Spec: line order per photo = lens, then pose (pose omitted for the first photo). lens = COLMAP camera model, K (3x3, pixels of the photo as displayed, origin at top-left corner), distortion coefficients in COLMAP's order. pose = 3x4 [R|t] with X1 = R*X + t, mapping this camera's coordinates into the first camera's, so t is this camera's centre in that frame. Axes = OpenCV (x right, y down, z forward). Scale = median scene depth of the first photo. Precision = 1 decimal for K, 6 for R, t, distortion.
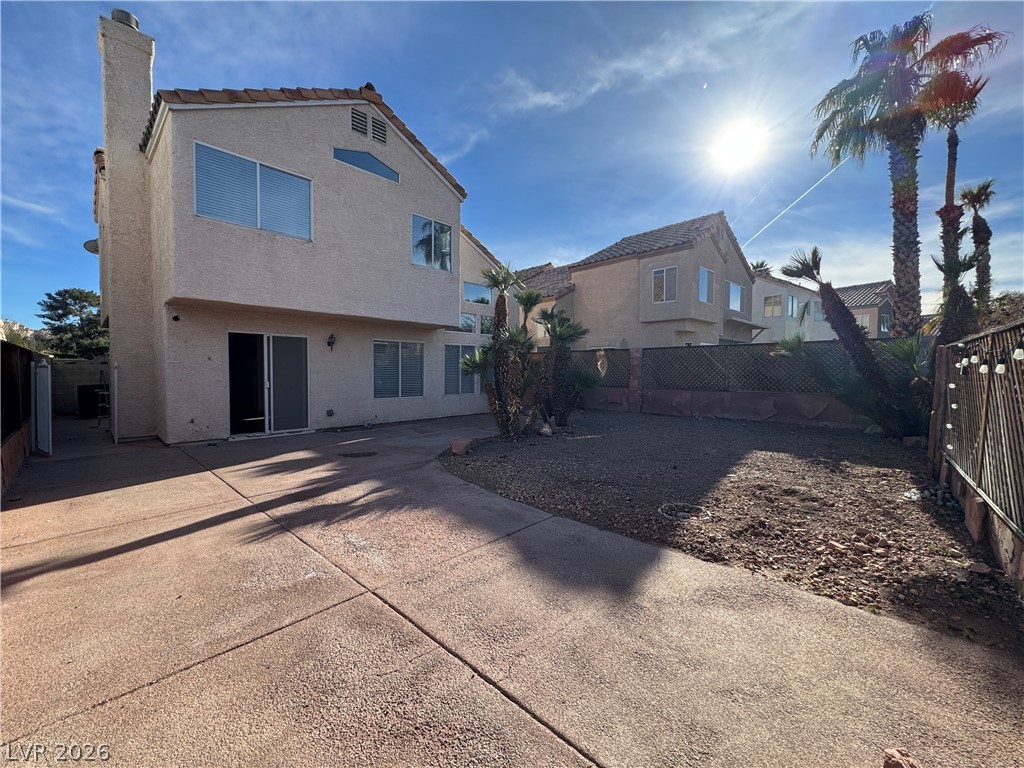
lens RADIAL K [[397.4, 0, 524.4], [0, 397.4, 382.6], [0, 0, 1]] dist [-0.002396, 0.000103]
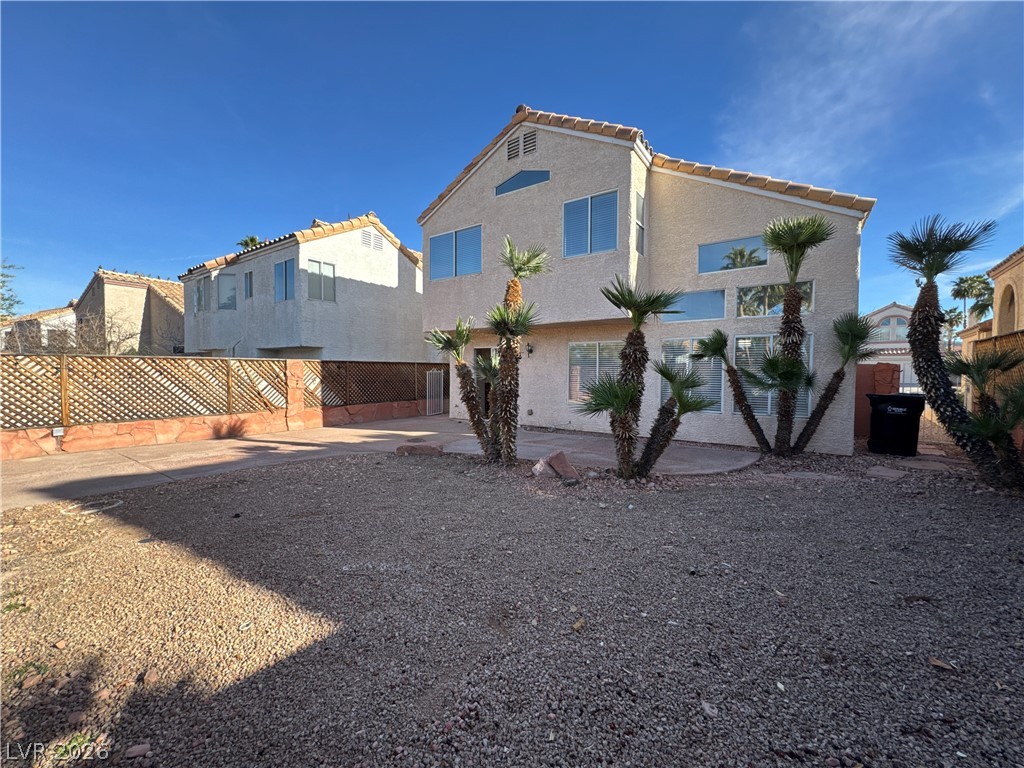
lens RADIAL K [[408.9, 0, 512.0], [0, 408.9, 384.0], [0, 0, 1]] dist [-0.002131, 0.000058]
pose [[0.129114, 0.044528, -0.990630, 0.710769], [-0.034773, 0.998580, 0.040353, -0.053775], [0.991020, 0.029237, 0.130479, 0.847512]]
